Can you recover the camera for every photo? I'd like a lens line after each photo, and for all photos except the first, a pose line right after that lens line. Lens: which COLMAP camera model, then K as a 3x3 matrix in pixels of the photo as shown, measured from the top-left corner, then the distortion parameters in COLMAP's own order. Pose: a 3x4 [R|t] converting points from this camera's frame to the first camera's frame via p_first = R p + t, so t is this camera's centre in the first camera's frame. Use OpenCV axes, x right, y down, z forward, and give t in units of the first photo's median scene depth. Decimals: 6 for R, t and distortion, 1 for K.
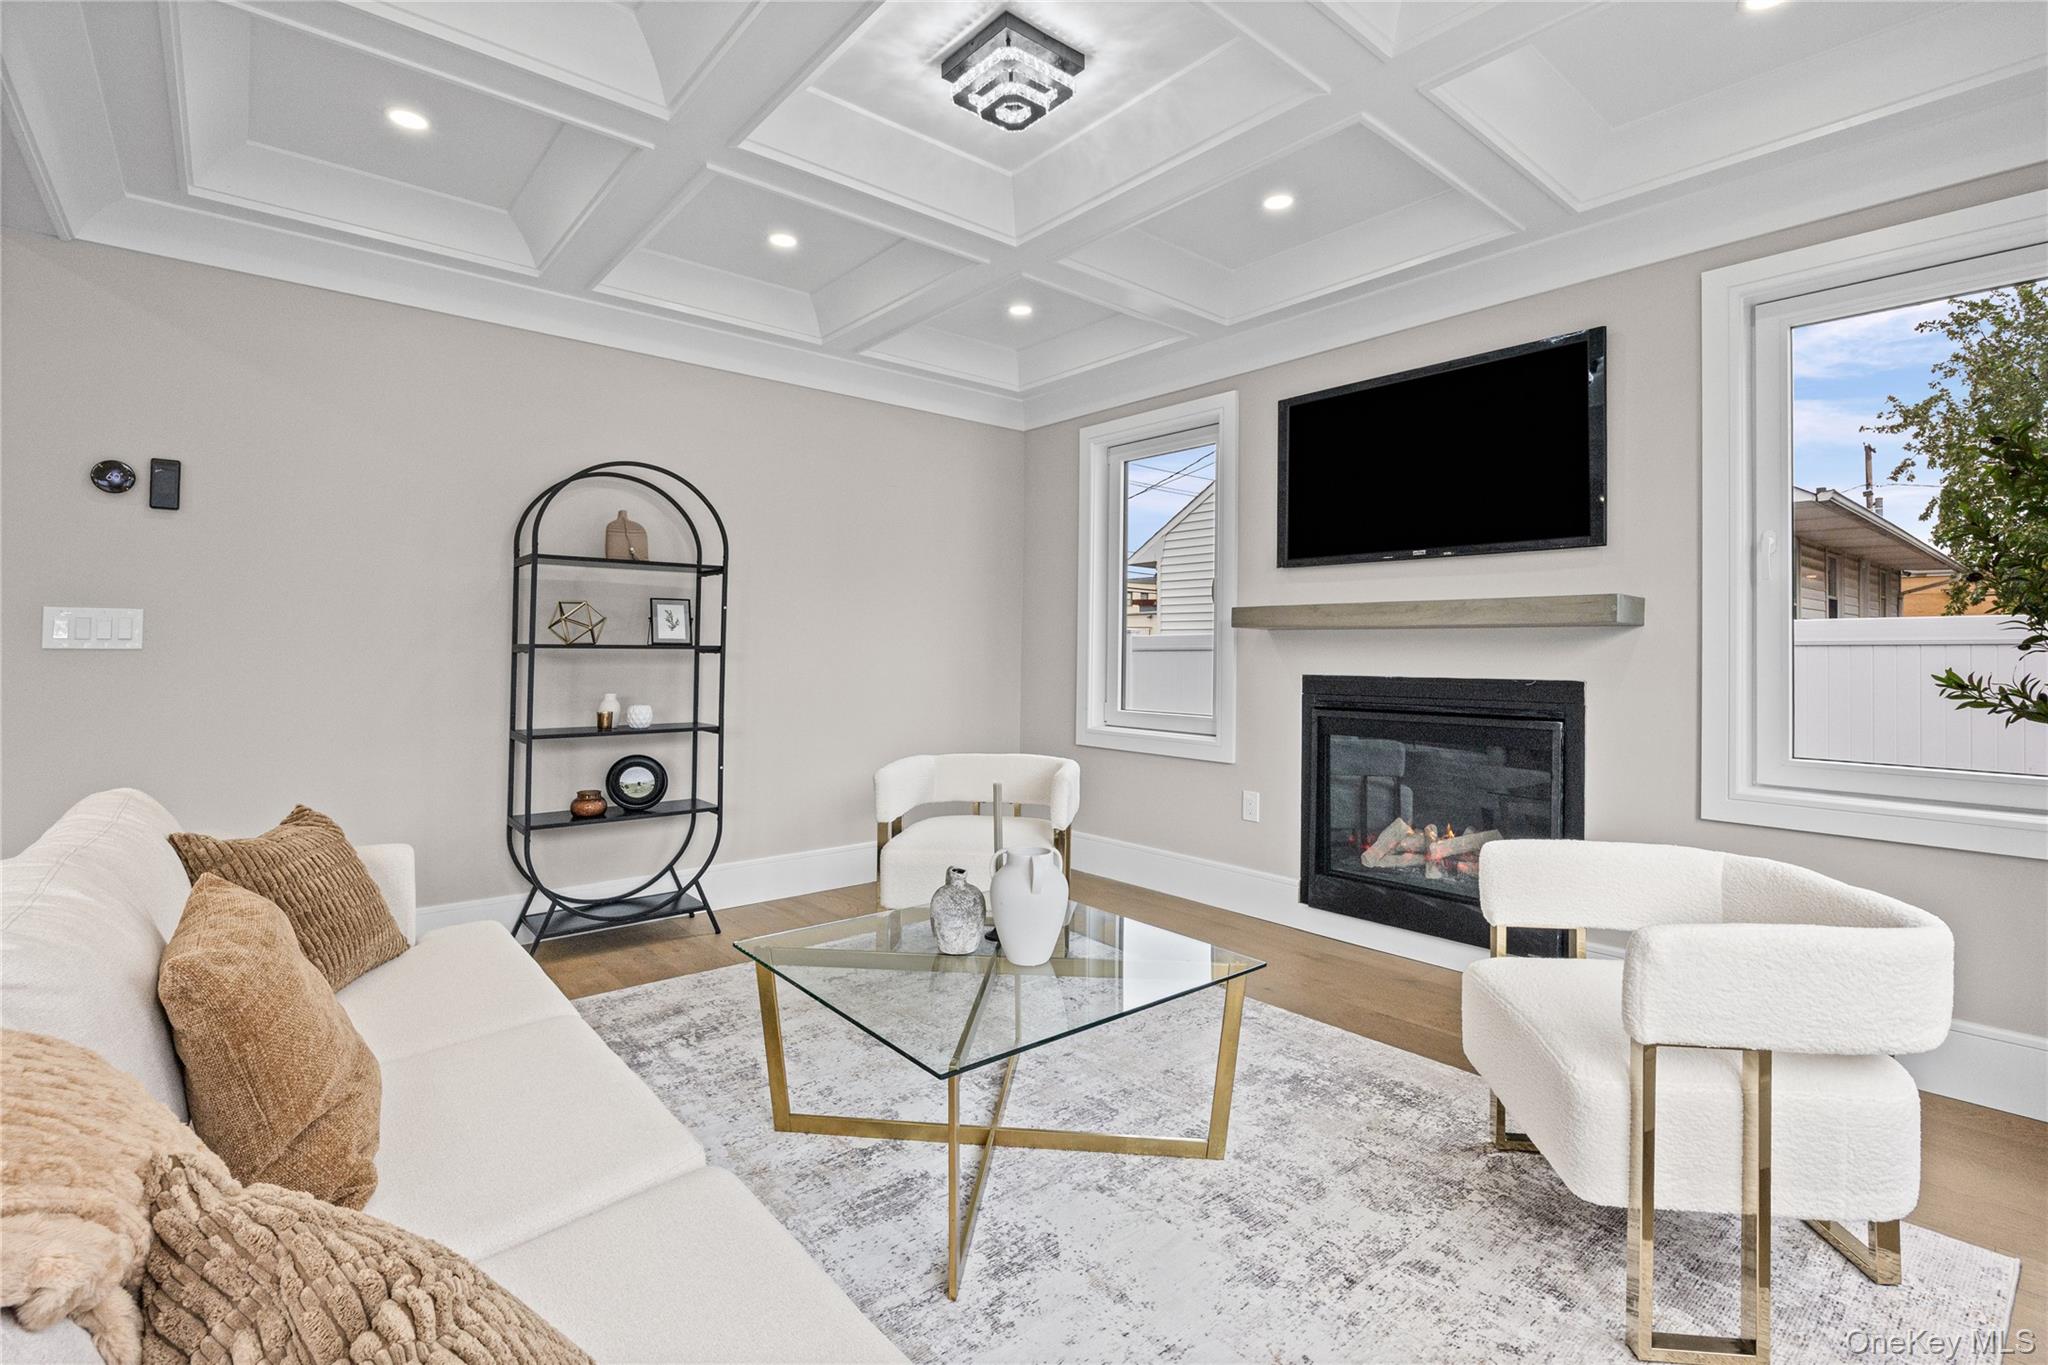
lens RADIAL K [[936.0, 0, 1035.7], [0, 936.0, 639.7], [0, 0, 1]] dist [-0.012856, -0.001761]
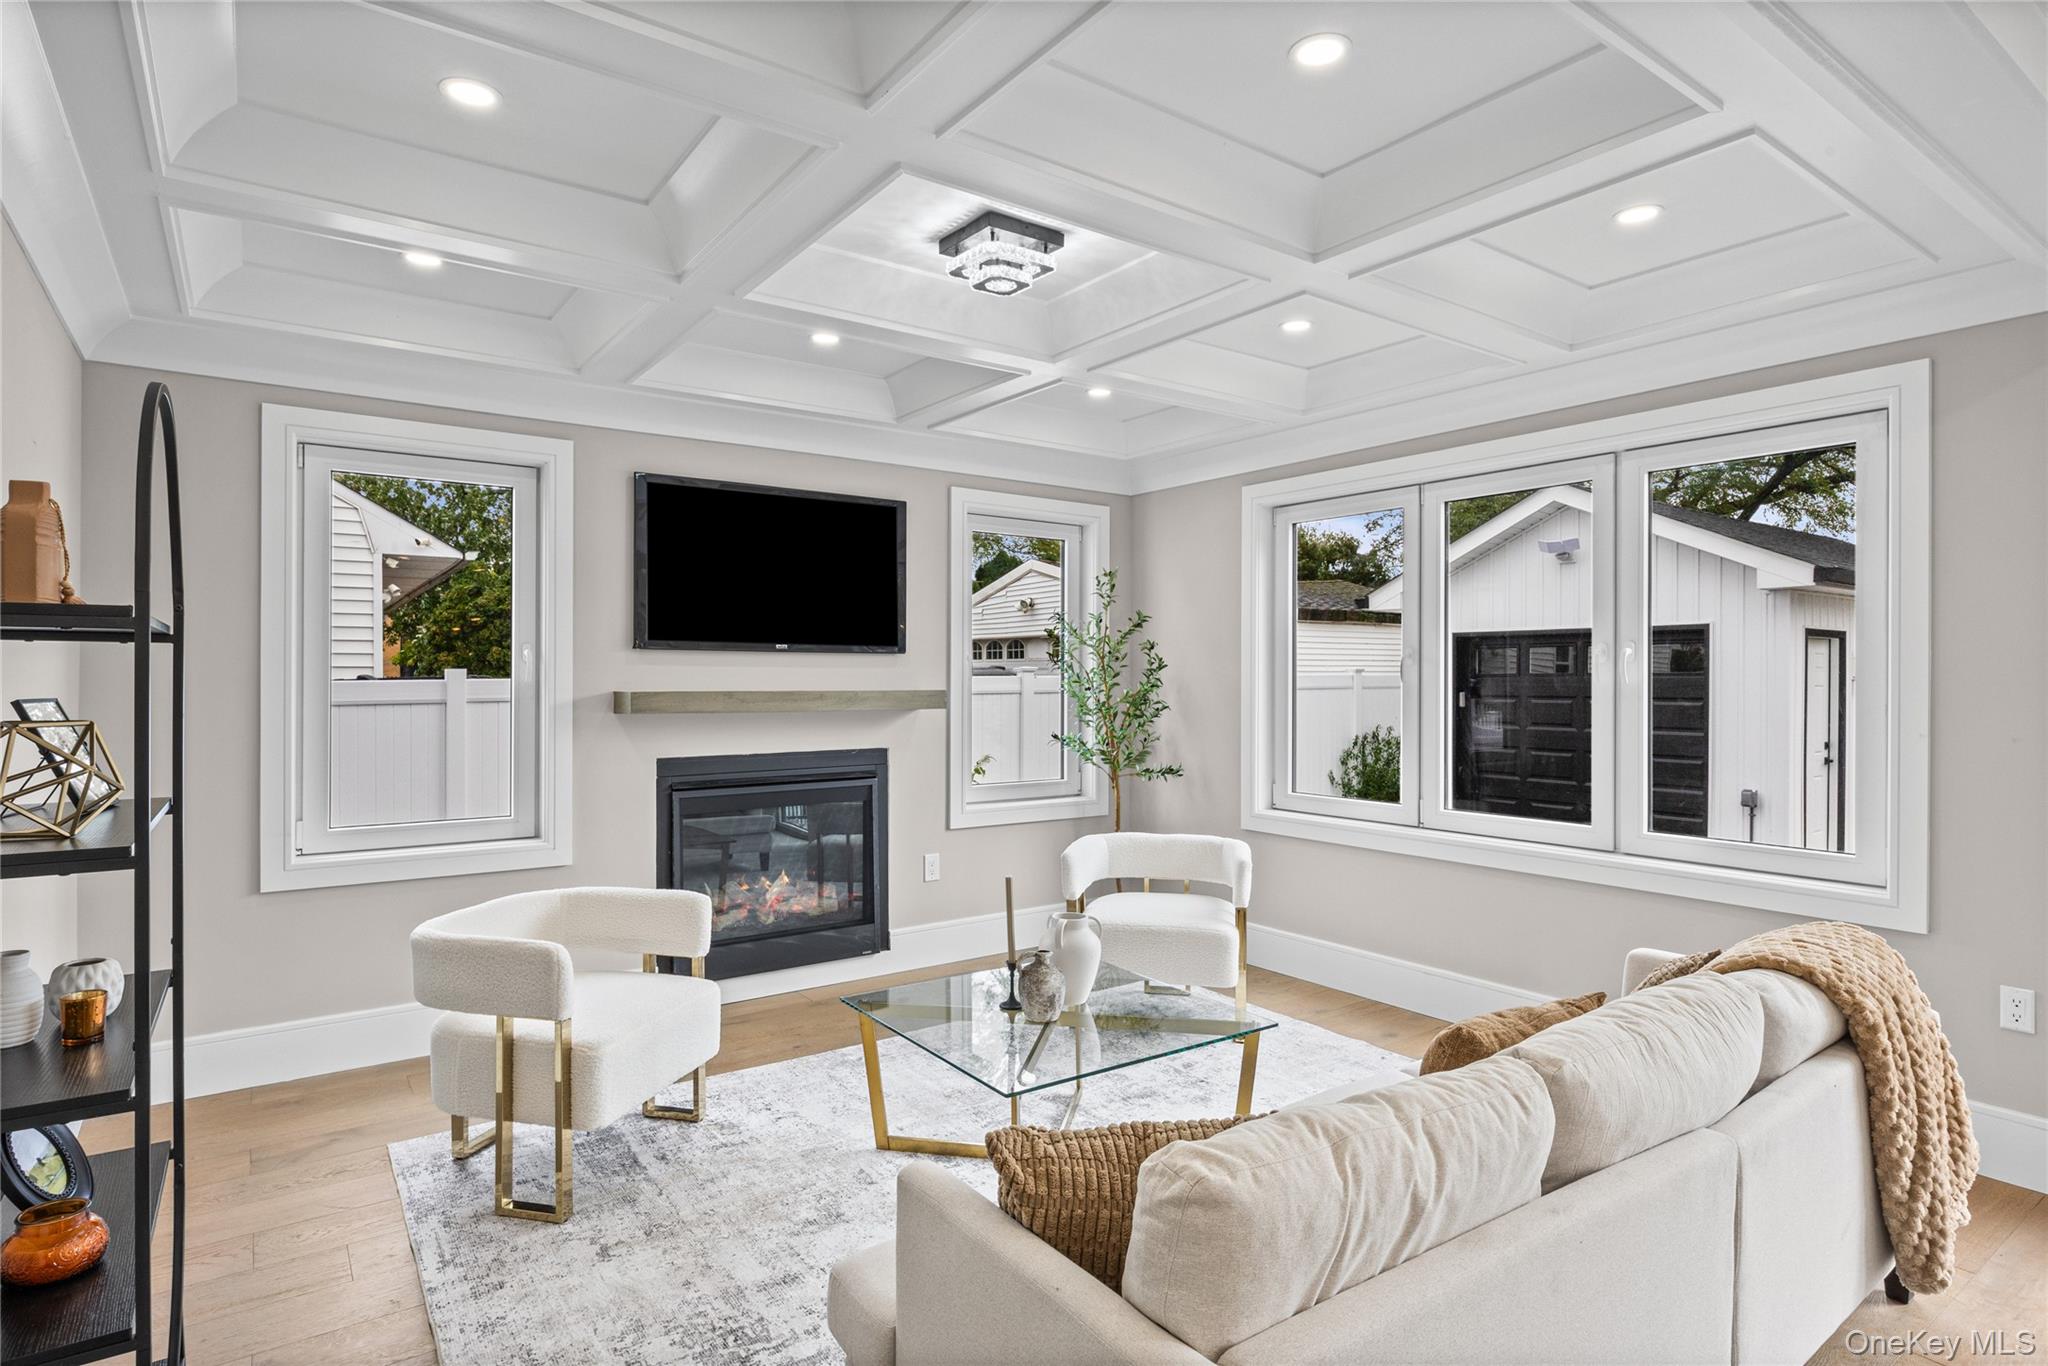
lens RADIAL K [[1086.1, 0, 1023.4], [0, 1086.1, 676.3], [0, 0, 1]] dist [-0.004674, -0.000231]
pose [[0.083013, -0.004360, 0.996539, -1.053082], [-0.009864, 0.999938, 0.005196, -0.075773], [-0.996500, -0.010261, 0.082965, 0.667535]]
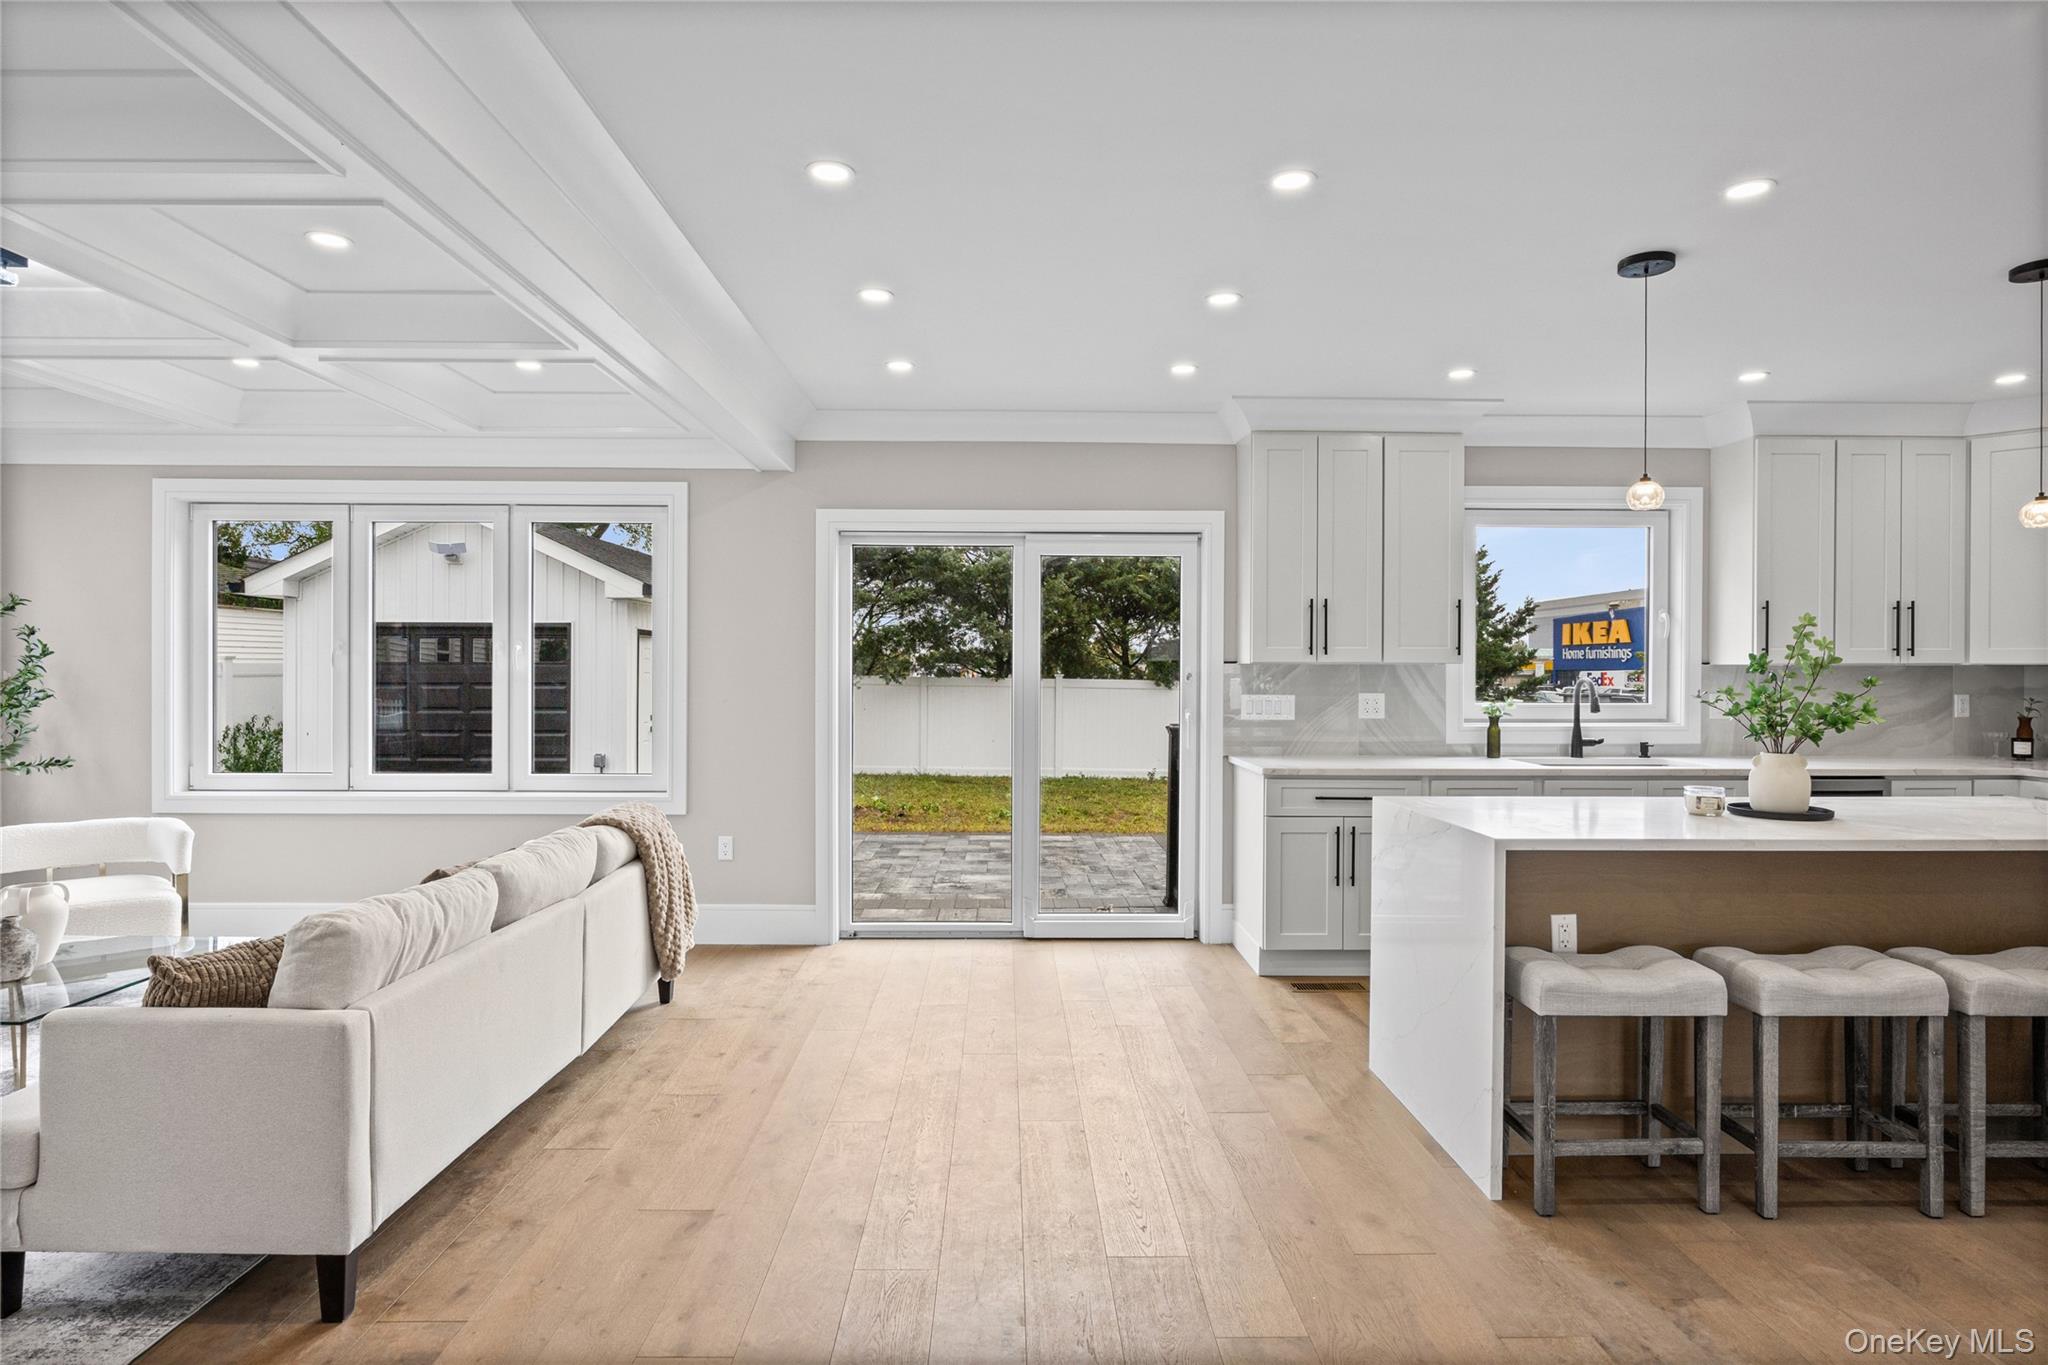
lens RADIAL K [[1086.1, 0, 1022.3], [0, 1086.1, 678.1], [0, 0, 1]] dist [-0.004674, -0.000231]
pose [[-0.767606, -0.014025, 0.640769, -1.527963], [-0.013767, 0.999891, 0.005394, -0.076127], [-0.640774, -0.004681, -0.767715, 0.914923]]
